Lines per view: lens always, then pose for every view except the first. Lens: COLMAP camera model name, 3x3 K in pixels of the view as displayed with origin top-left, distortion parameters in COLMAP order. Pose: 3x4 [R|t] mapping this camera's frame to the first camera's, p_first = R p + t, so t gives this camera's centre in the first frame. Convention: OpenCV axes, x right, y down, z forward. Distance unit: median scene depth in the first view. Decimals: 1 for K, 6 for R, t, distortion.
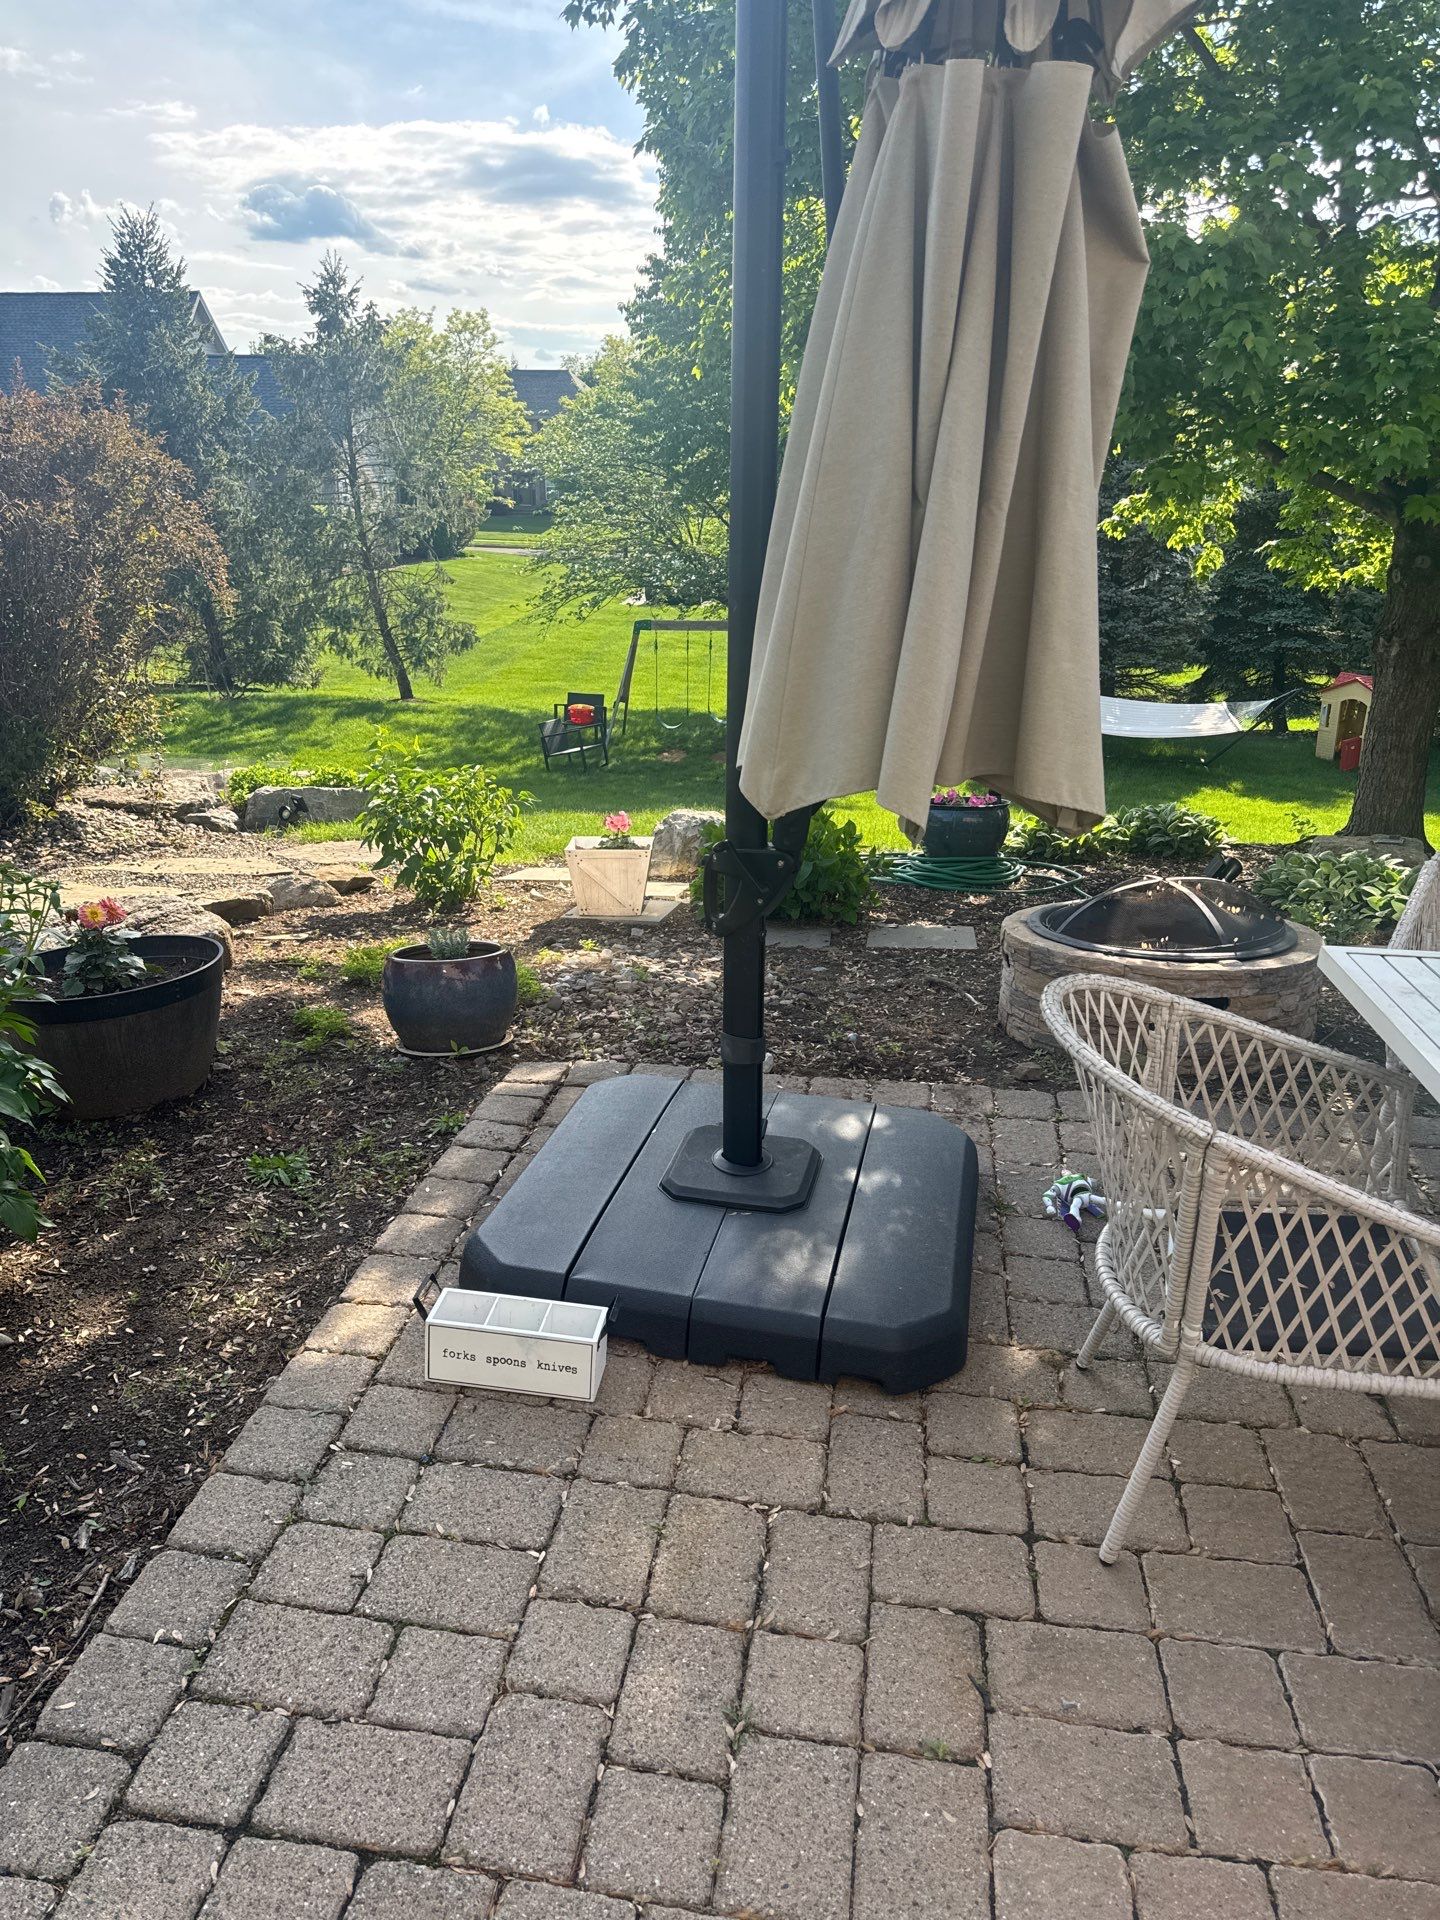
lens RADIAL K [[1345.7, 0, 716.7], [0, 1345.7, 962.7], [0, 0, 1]] dist [0.124677, -0.212576]
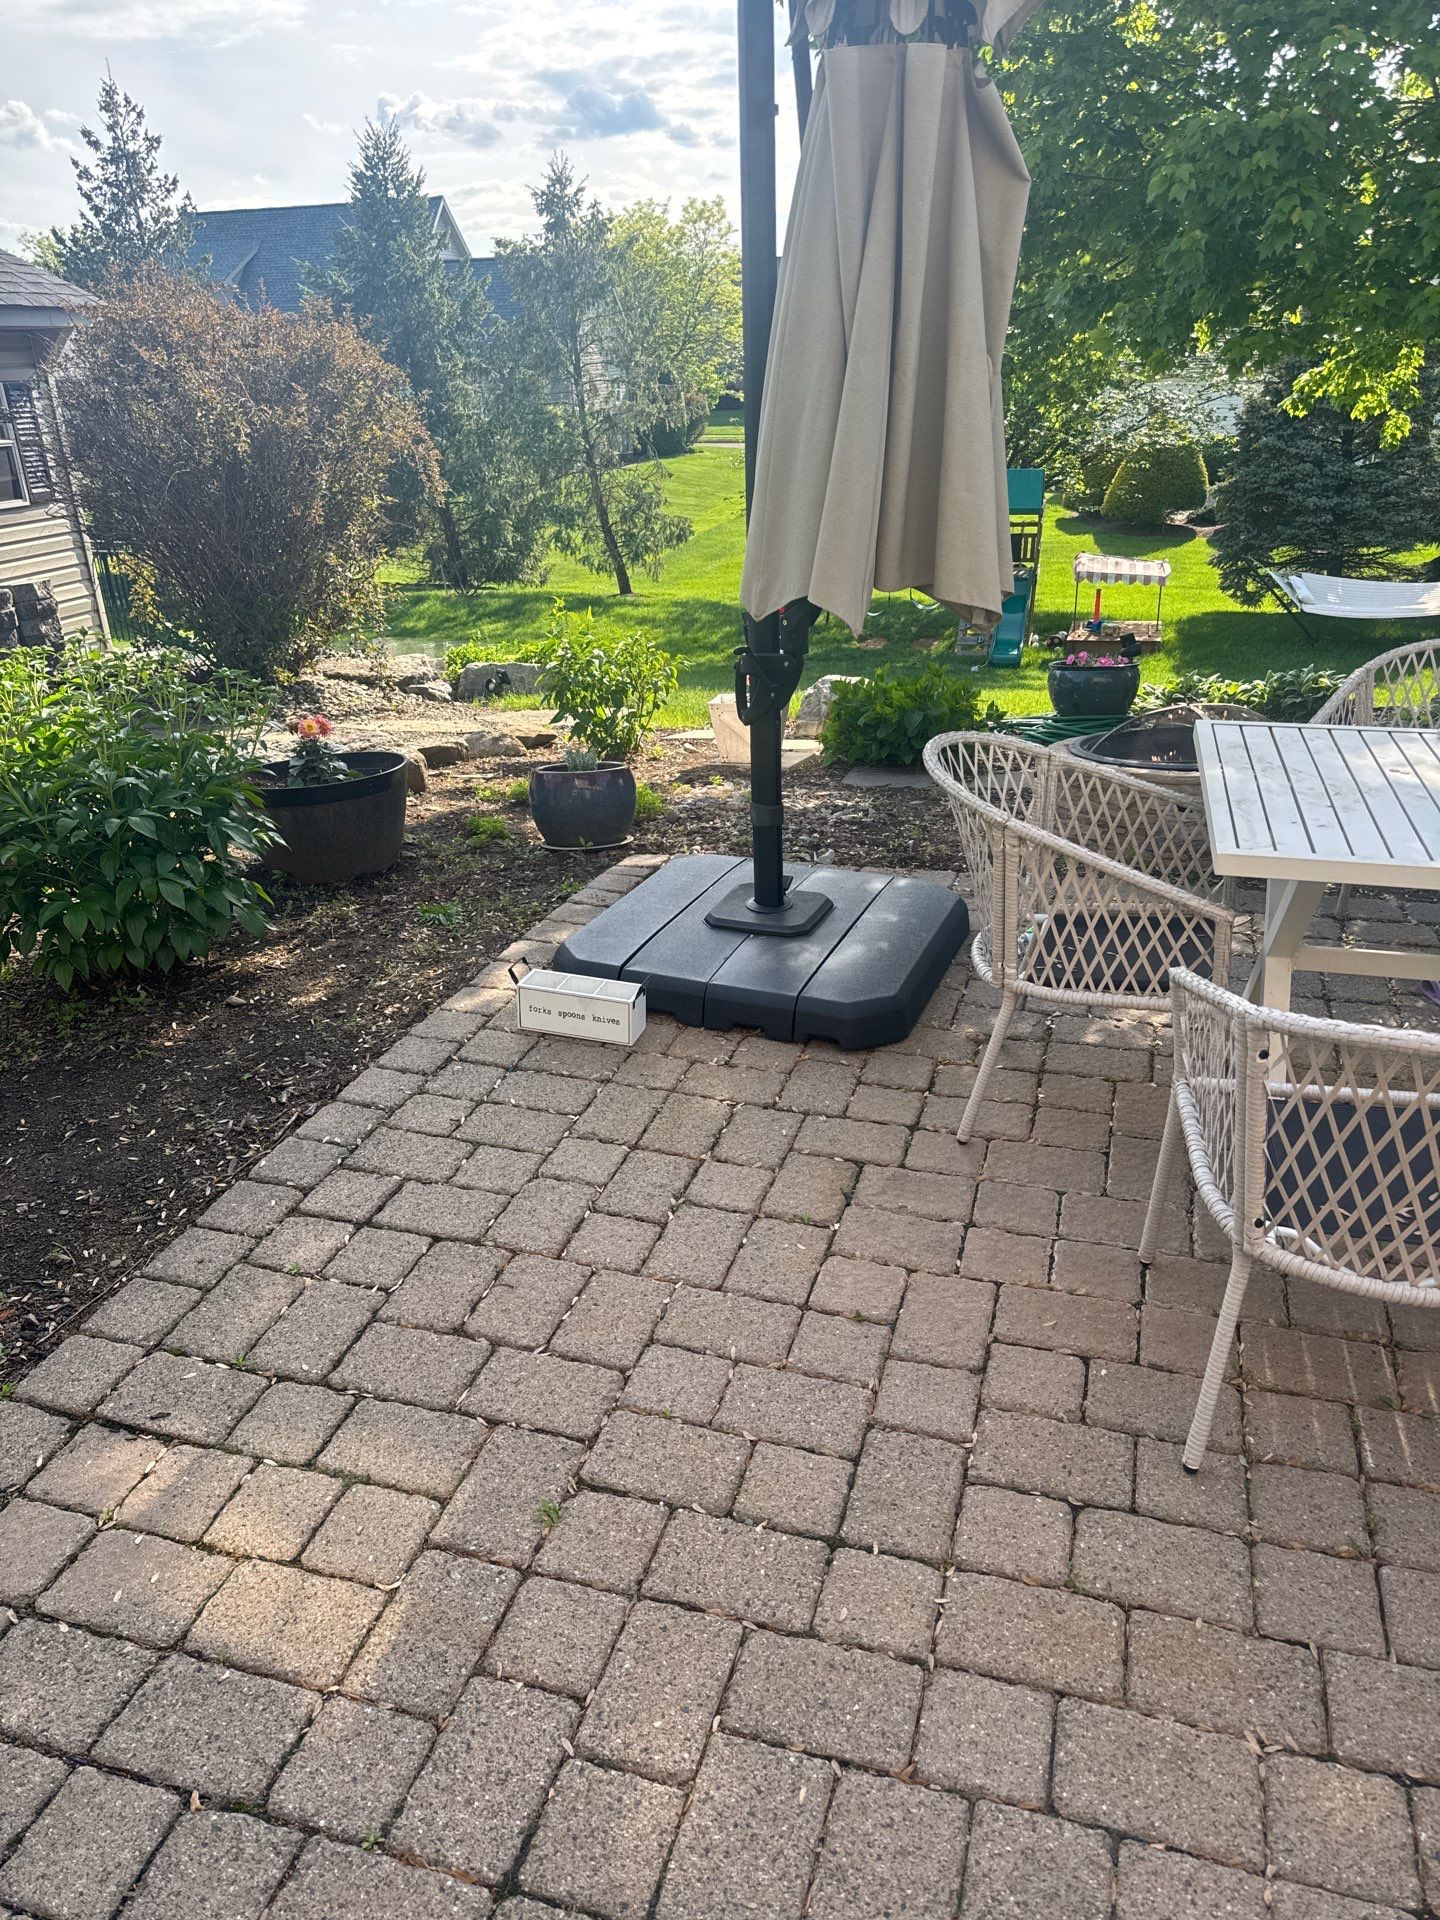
lens RADIAL K [[1312.2, 0, 726.8], [0, 1312.2, 958.5], [0, 0, 1]] dist [0.148511, -0.277227]
pose [[0.988269, 0.025349, -0.150603, 0.063140], [-0.013798, 0.996916, 0.077253, 0.037381], [0.152097, -0.074268, 0.985571, -0.097528]]
